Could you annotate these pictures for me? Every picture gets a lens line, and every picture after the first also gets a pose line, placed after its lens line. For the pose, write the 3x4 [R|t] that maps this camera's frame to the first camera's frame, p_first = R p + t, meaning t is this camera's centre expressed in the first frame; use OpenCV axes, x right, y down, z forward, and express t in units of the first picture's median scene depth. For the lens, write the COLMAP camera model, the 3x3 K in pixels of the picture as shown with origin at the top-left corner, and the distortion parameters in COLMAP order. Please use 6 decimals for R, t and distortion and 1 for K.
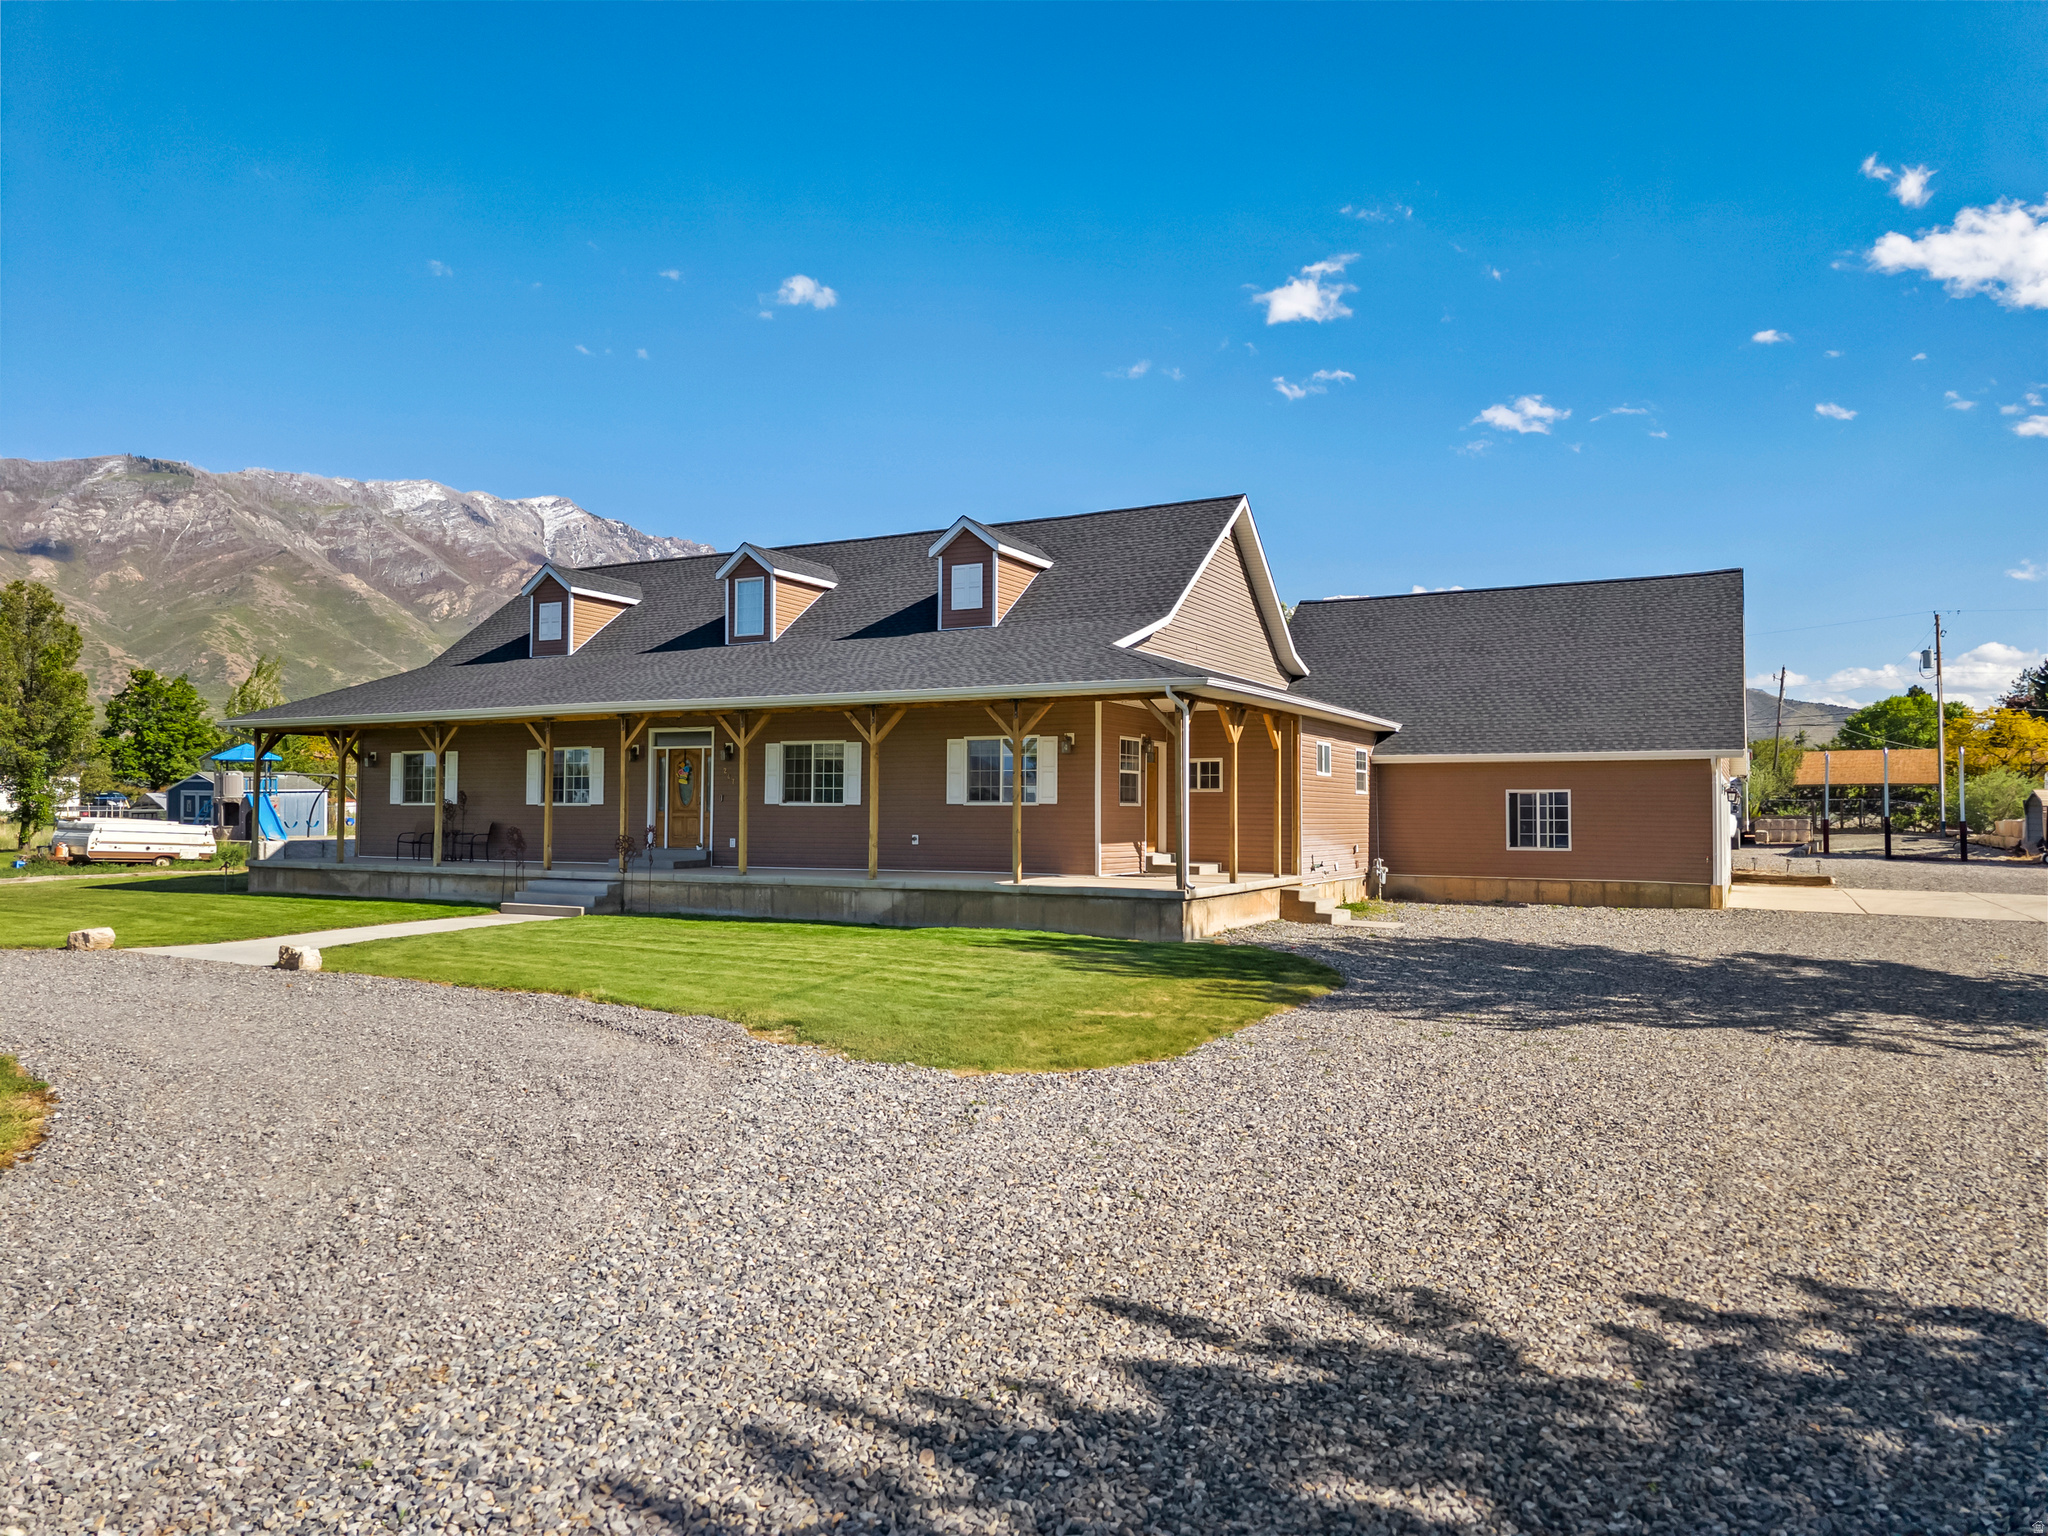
lens RADIAL K [[1372.0, 0, 1022.2], [0, 1372.0, 758.6], [0, 0, 1]] dist [0.034652, -0.037839]
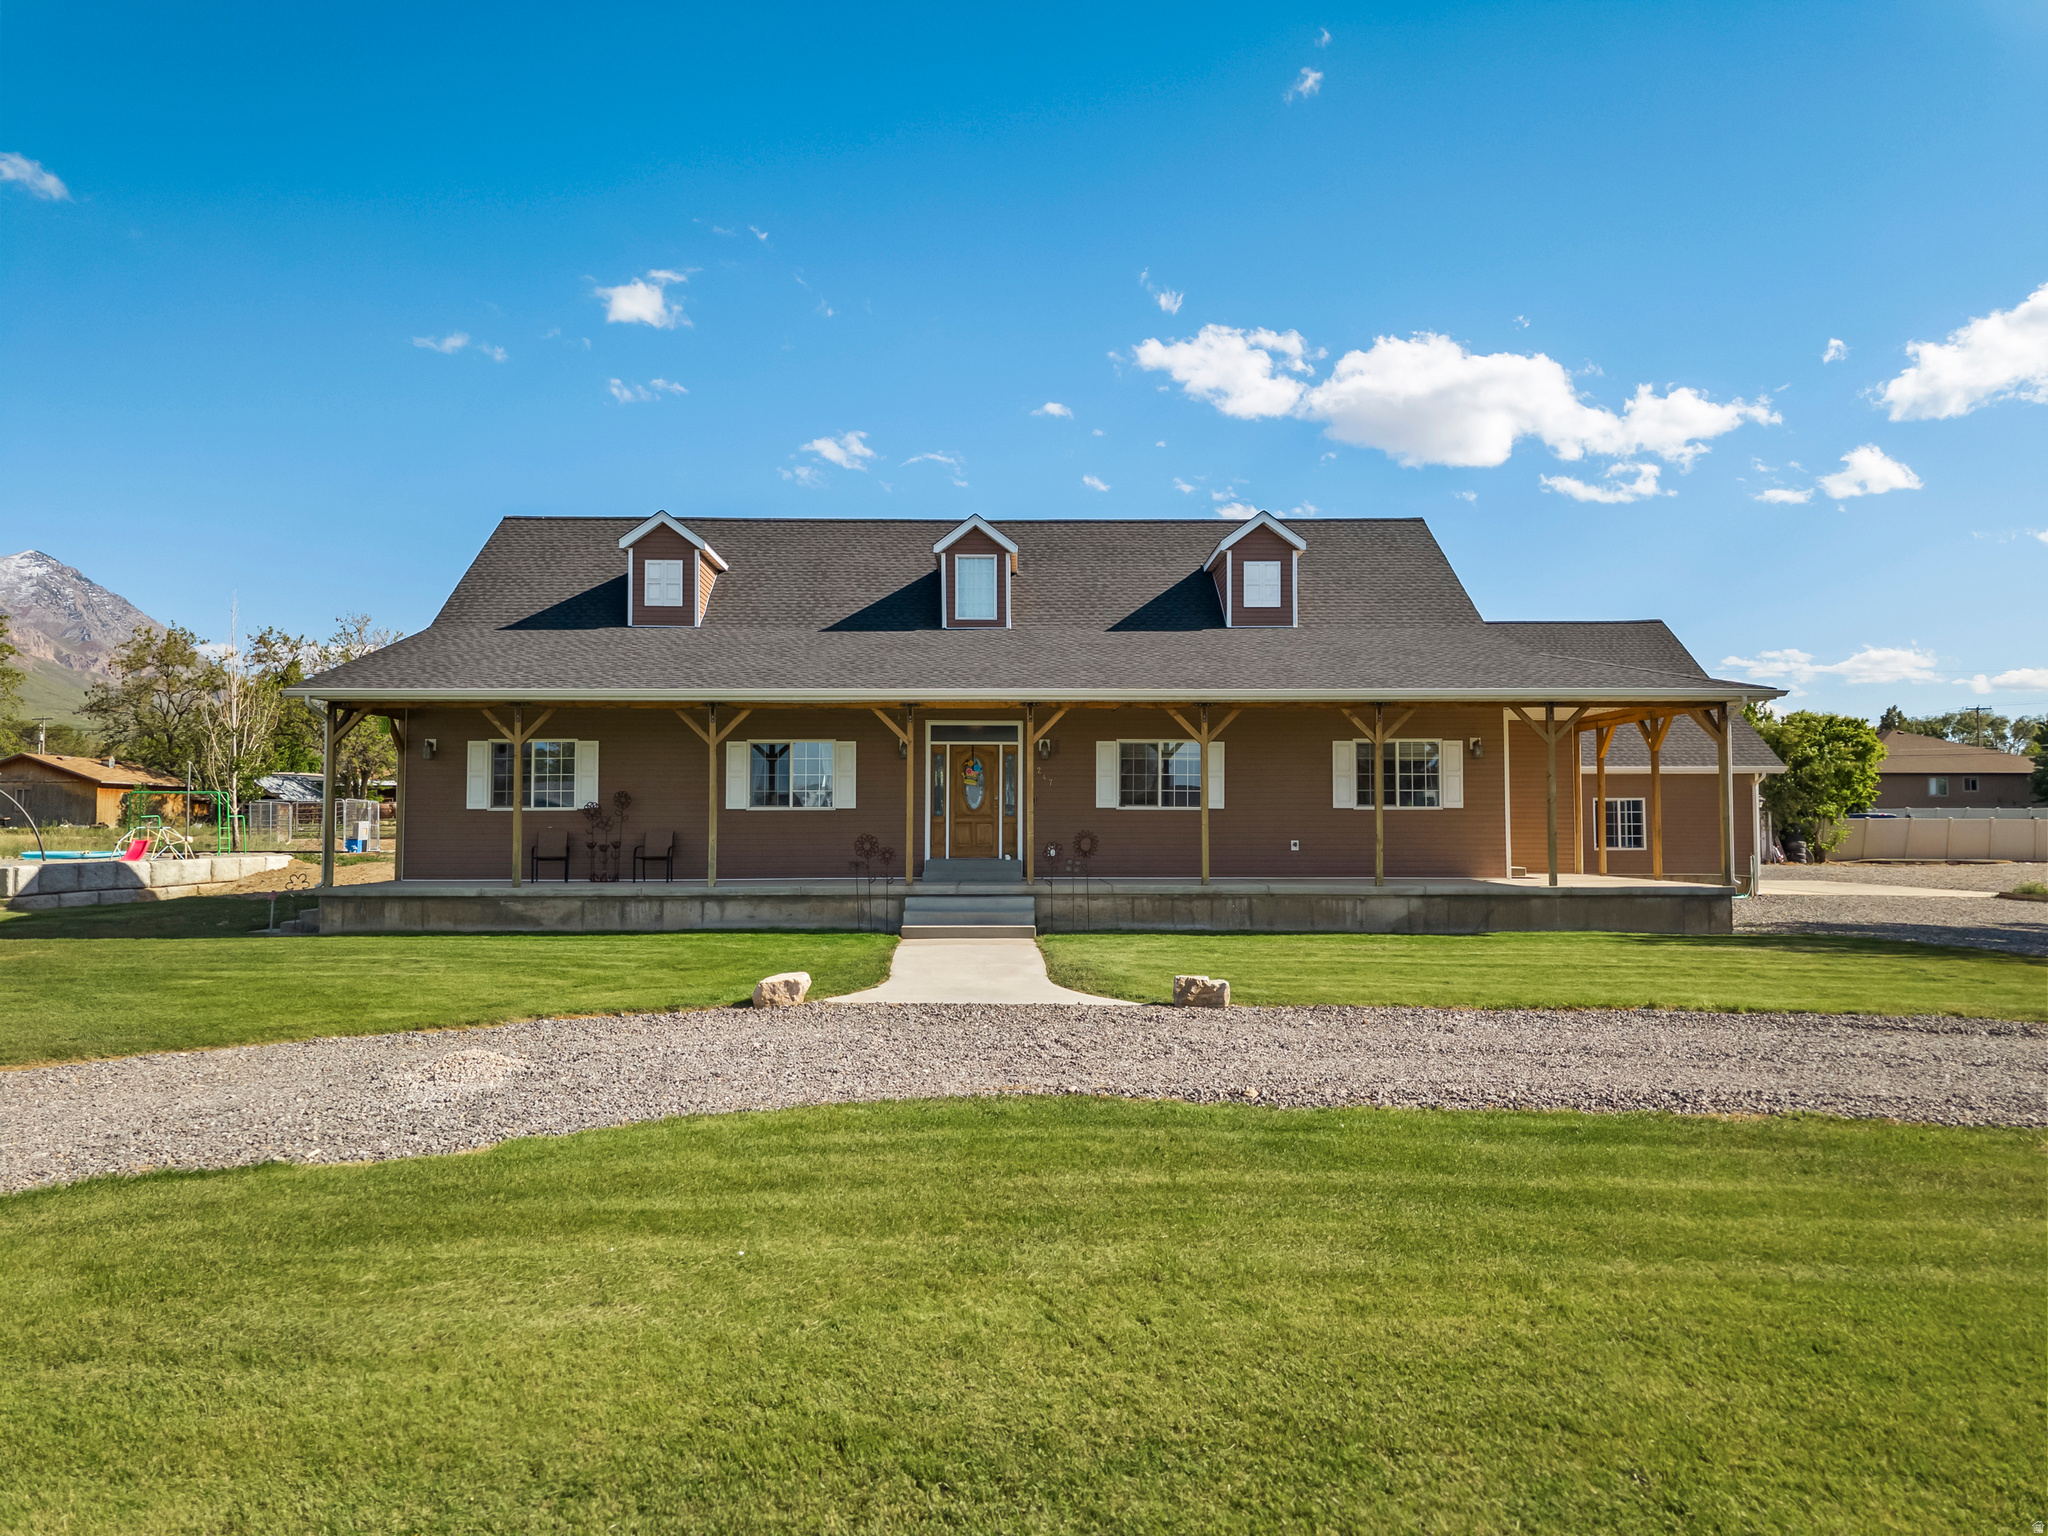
lens RADIAL K [[1372.0, 0, 1020.8], [0, 1372.0, 780.8], [0, 0, 1]] dist [0.034652, -0.037839]
pose [[0.874596, 0.011883, 0.484706, -0.606659], [-0.014514, 0.999893, 0.001675, 0.012900], [-0.484635, -0.008500, 0.874675, 0.214264]]
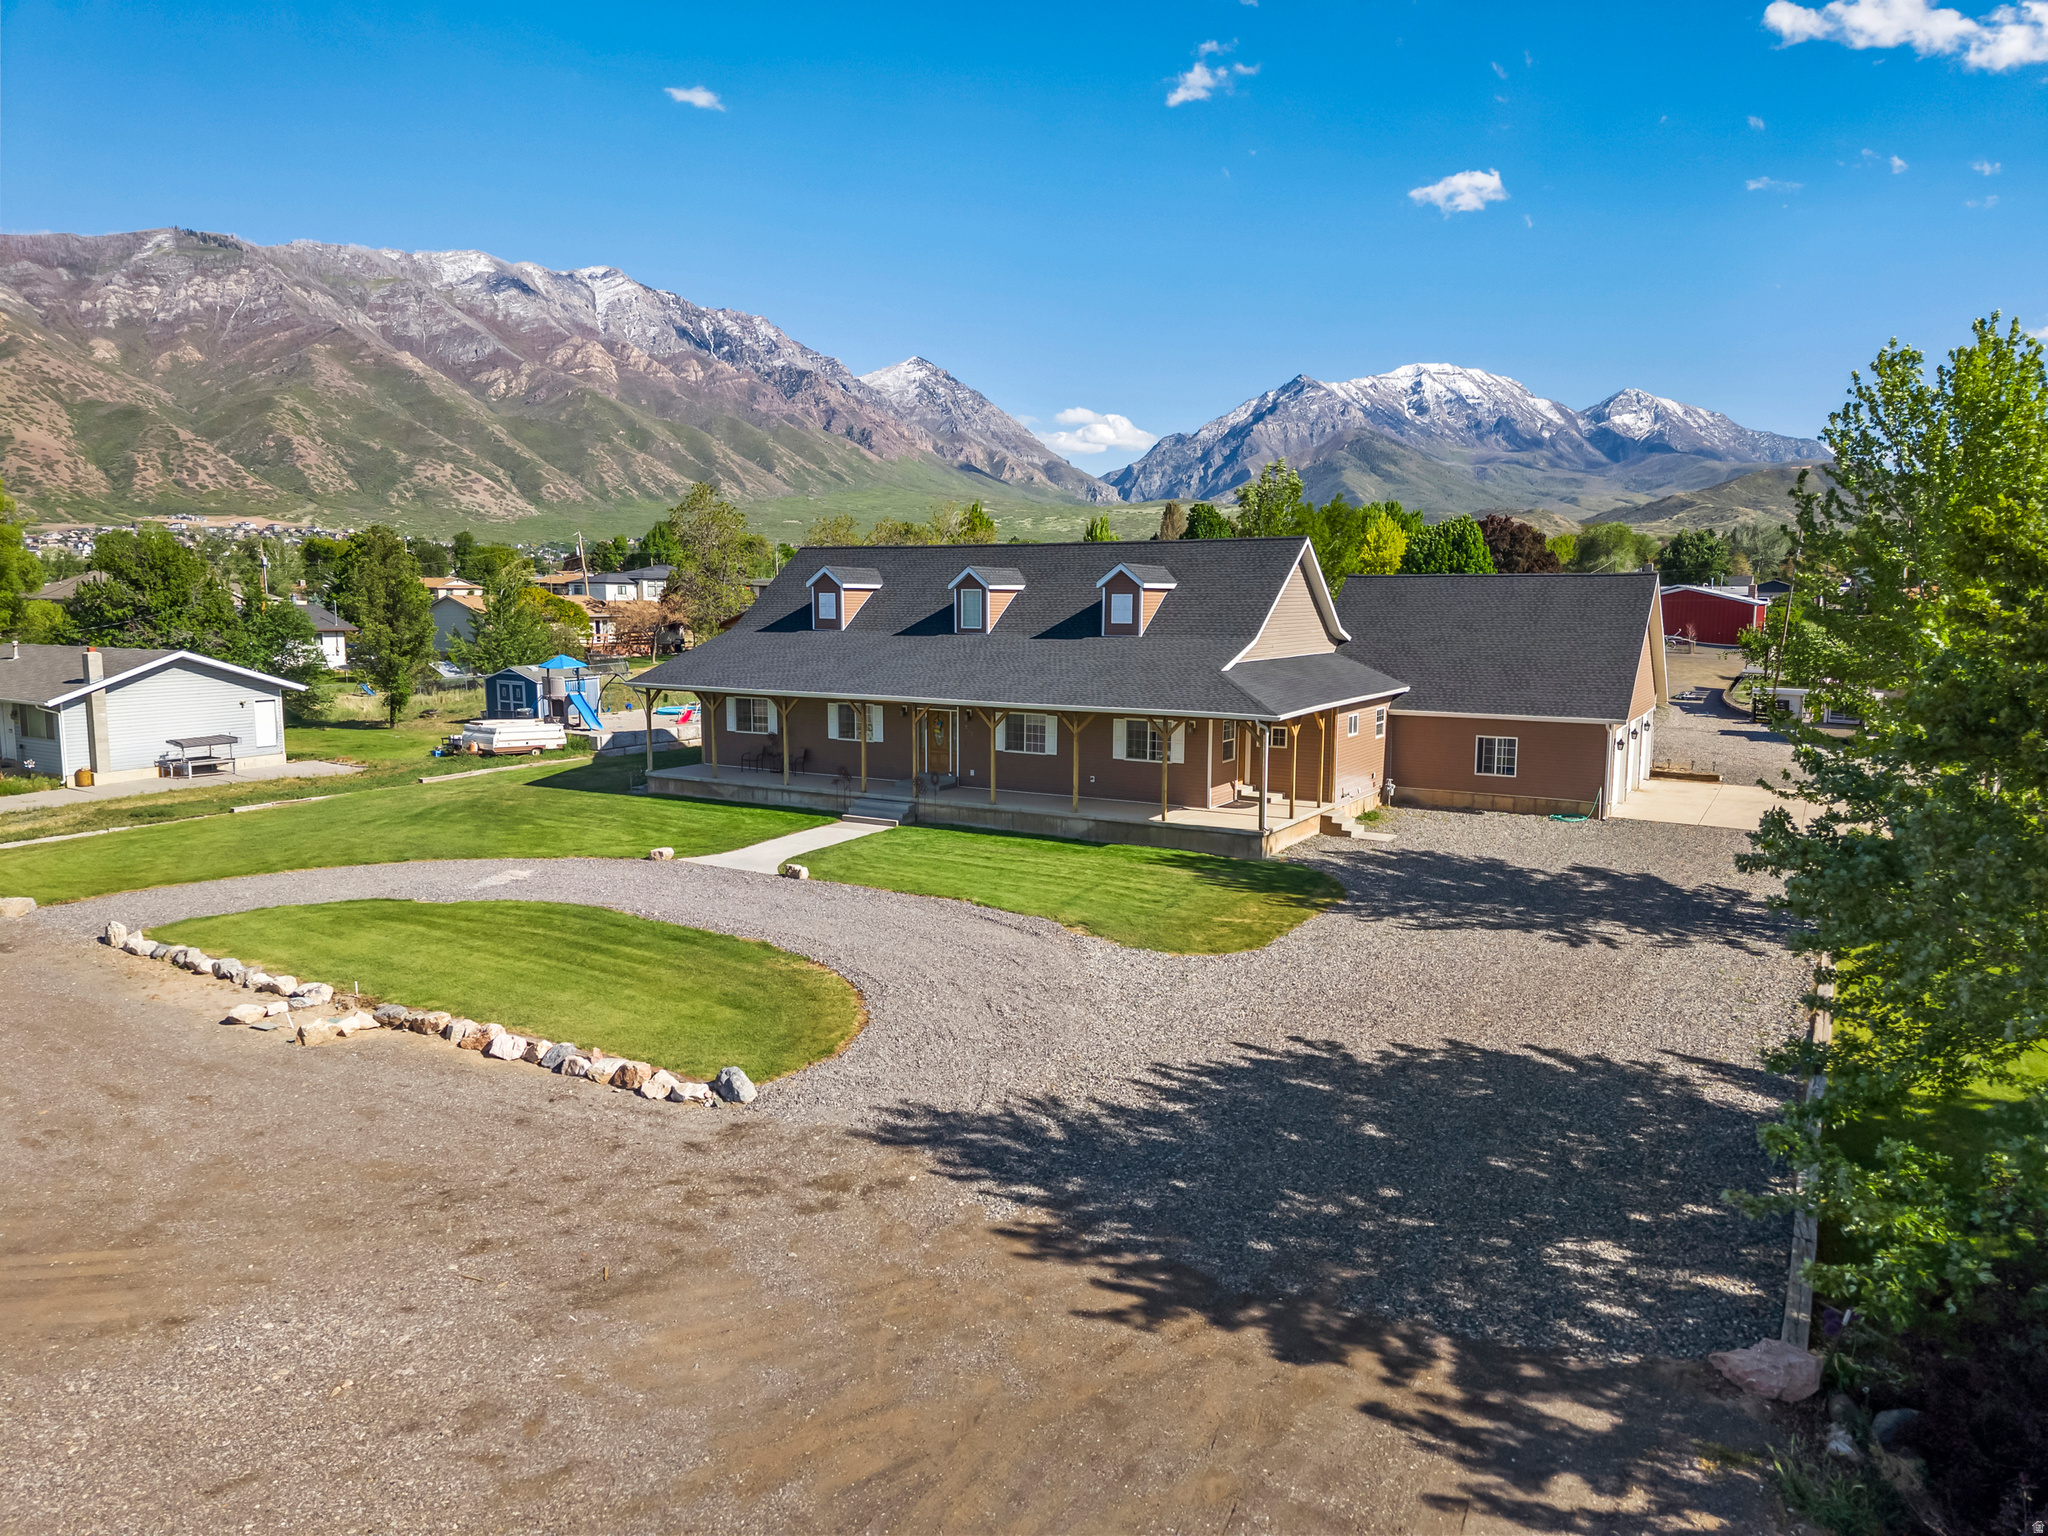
lens RADIAL K [[1372.0, 0, 1017.3], [0, 1372.0, 771.2], [0, 0, 1]] dist [0.034652, -0.037839]
pose [[0.998844, 0.003588, -0.047938, -0.076745], [0.004498, 0.985862, 0.167497, -0.187139], [0.047861, -0.167519, 0.984706, -0.501496]]
